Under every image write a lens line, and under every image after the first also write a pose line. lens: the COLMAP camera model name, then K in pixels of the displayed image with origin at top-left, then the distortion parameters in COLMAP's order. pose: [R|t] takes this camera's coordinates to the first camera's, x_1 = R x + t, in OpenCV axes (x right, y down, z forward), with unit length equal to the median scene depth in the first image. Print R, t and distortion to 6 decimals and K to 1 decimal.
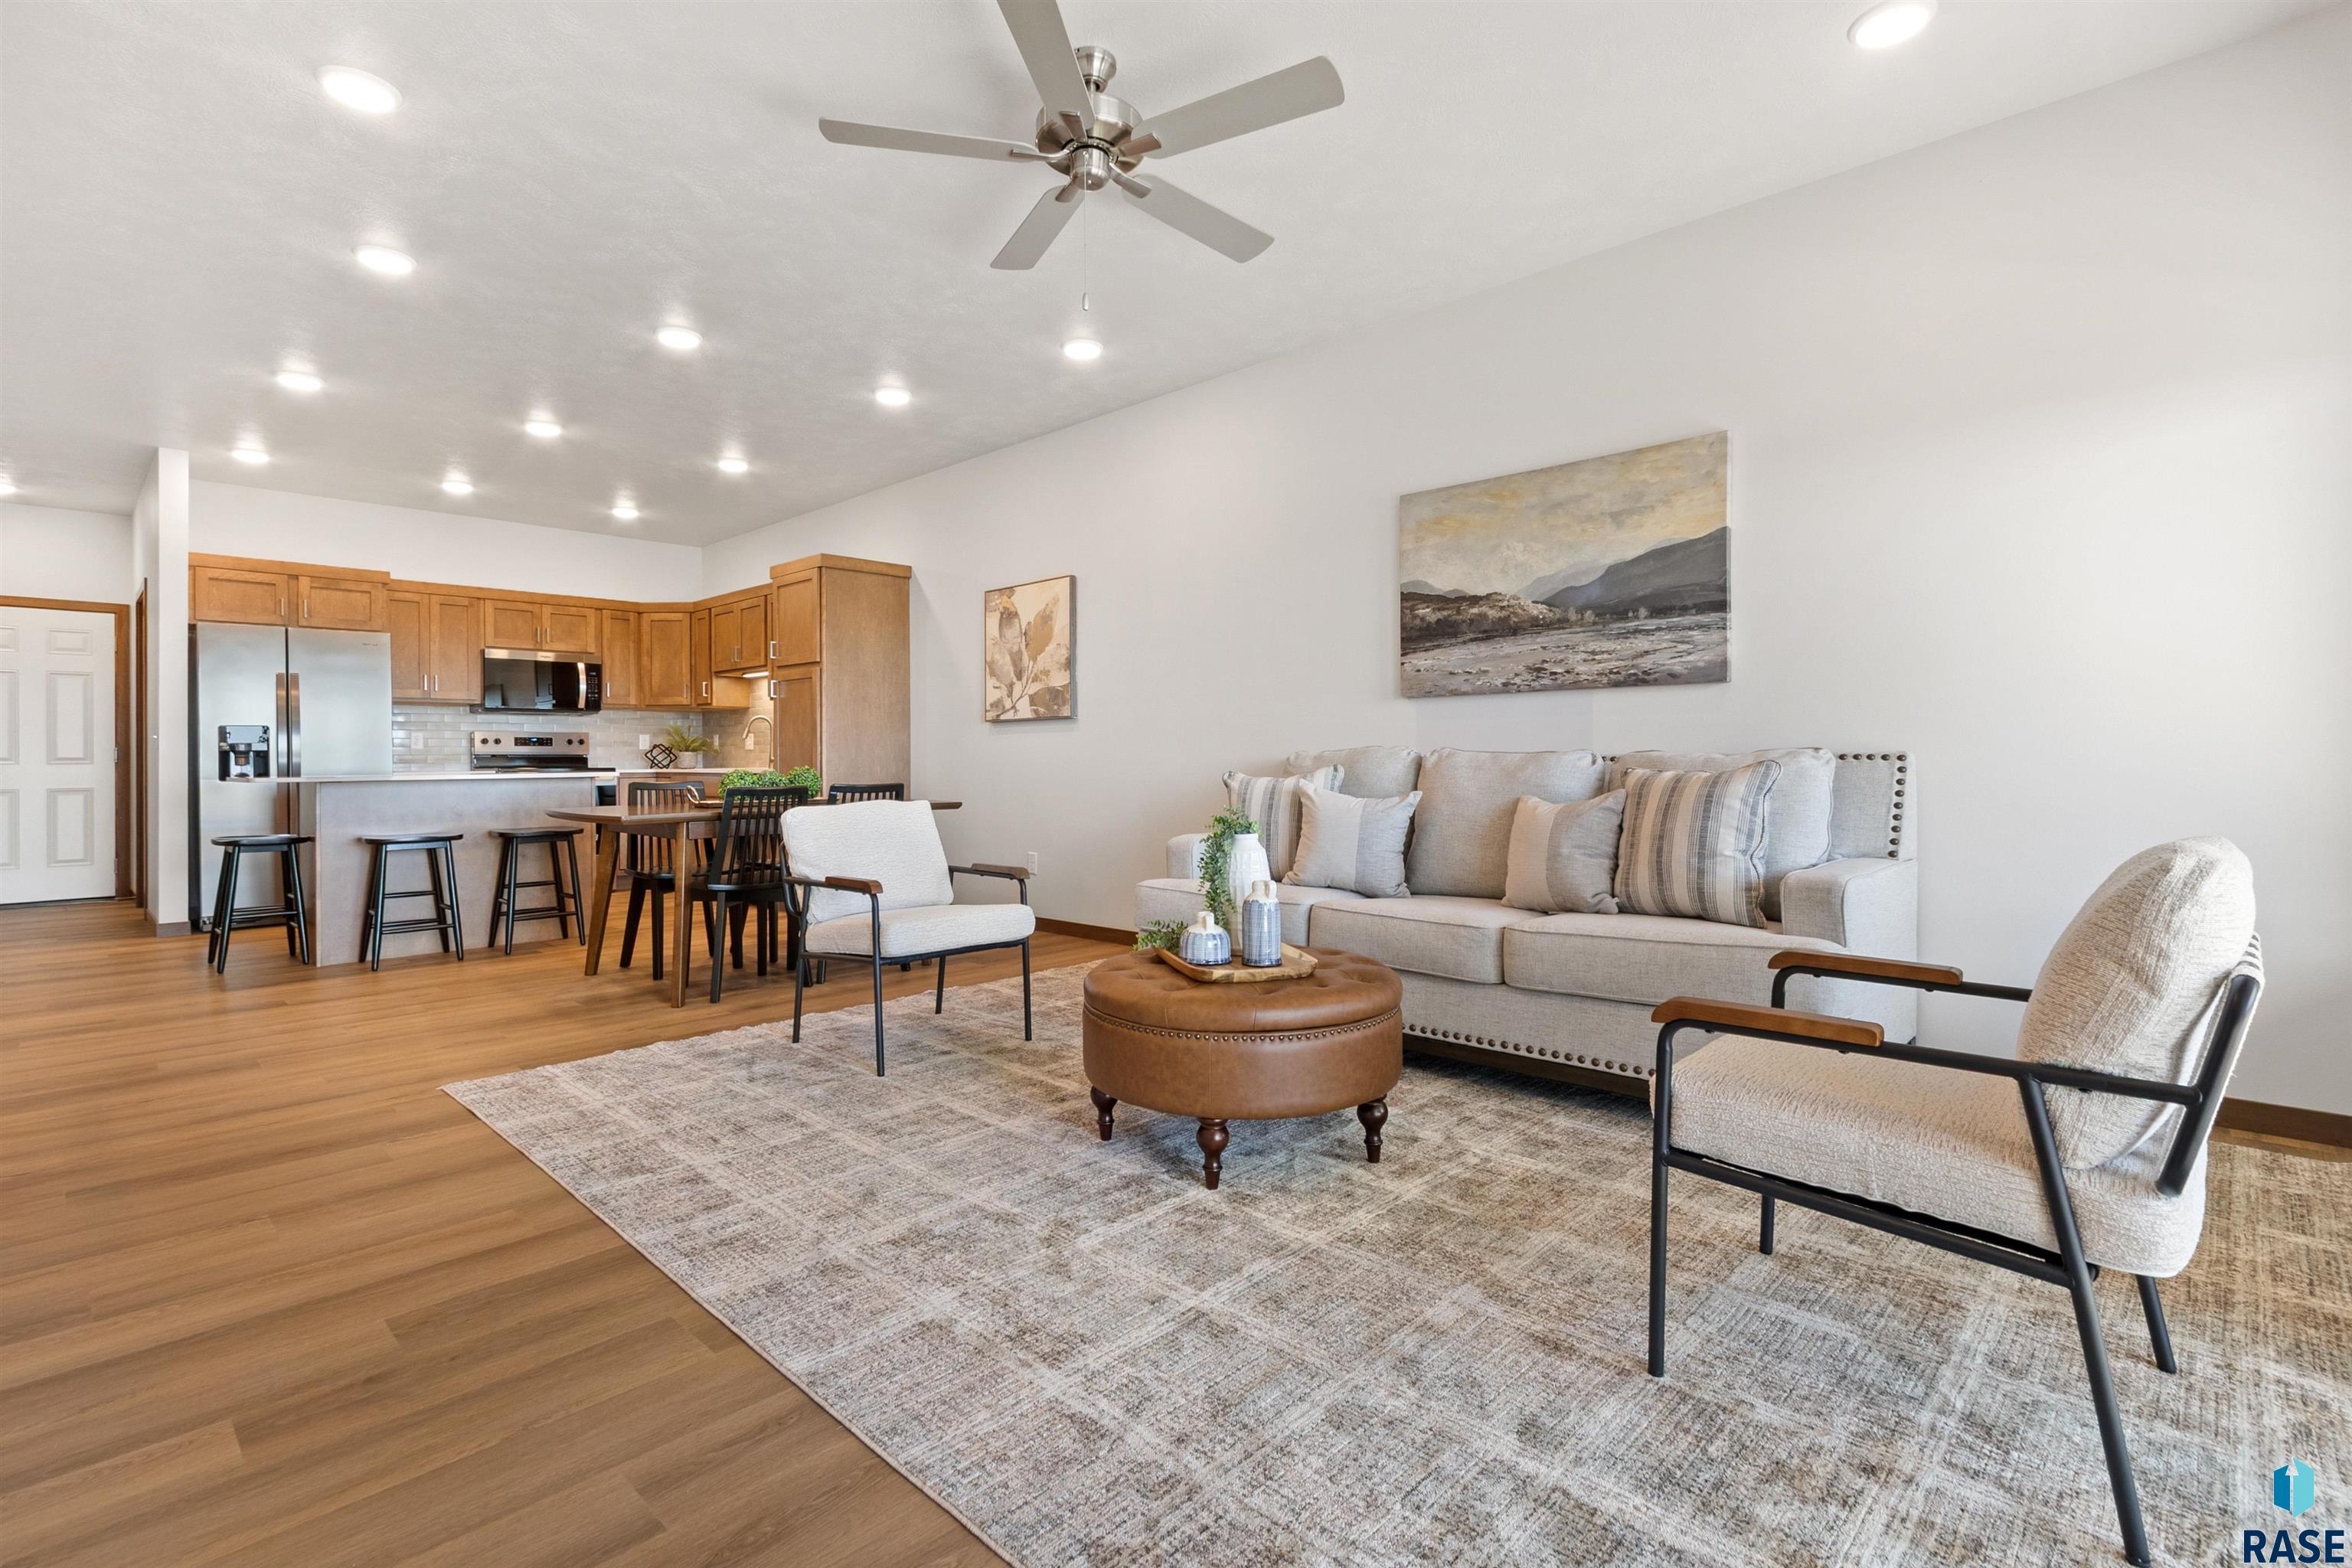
lens RADIAL K [[1083.4, 0, 1171.6], [0, 1083.4, 769.7], [0, 0, 1]] dist [0.018030, 0.000279]
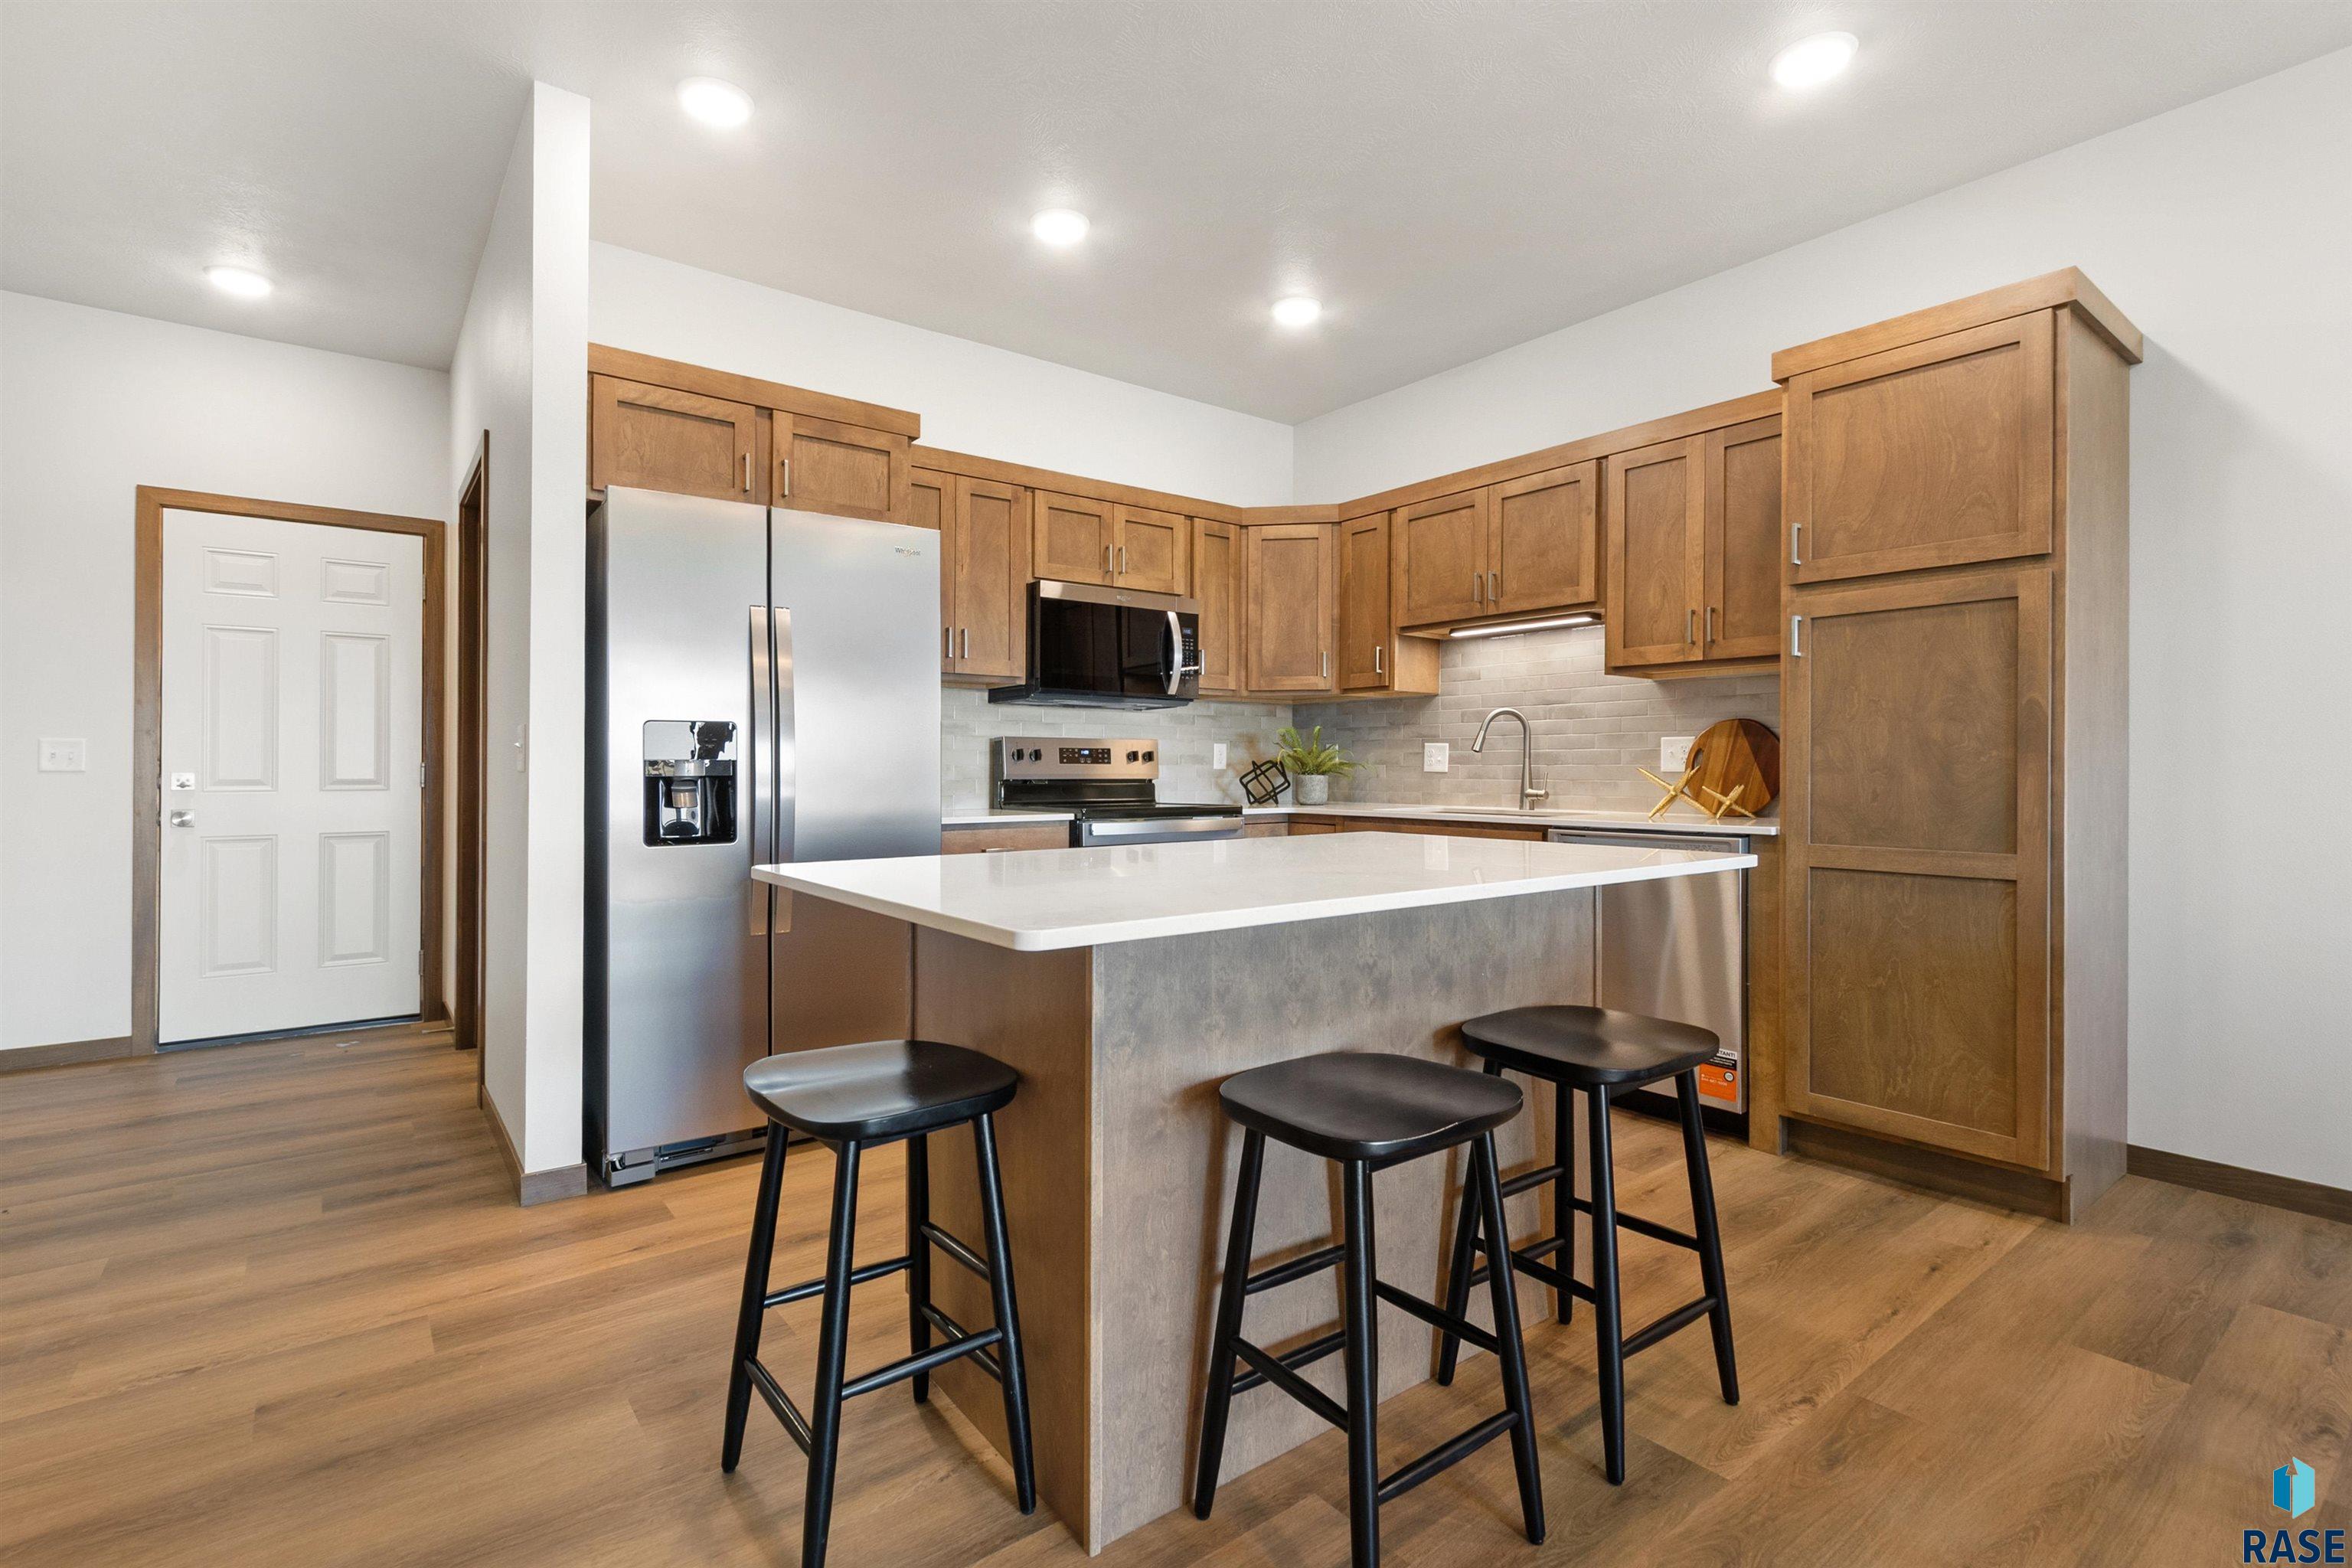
lens RADIAL K [[1083.4, 0, 1180.2], [0, 1083.4, 773.9], [0, 0, 1]] dist [0.018030, 0.000279]
pose [[0.990244, 0.006346, -0.139198, -0.476550], [-0.007700, 0.999928, -0.009189, -0.012148], [0.139130, 0.010171, 0.990222, 0.478100]]
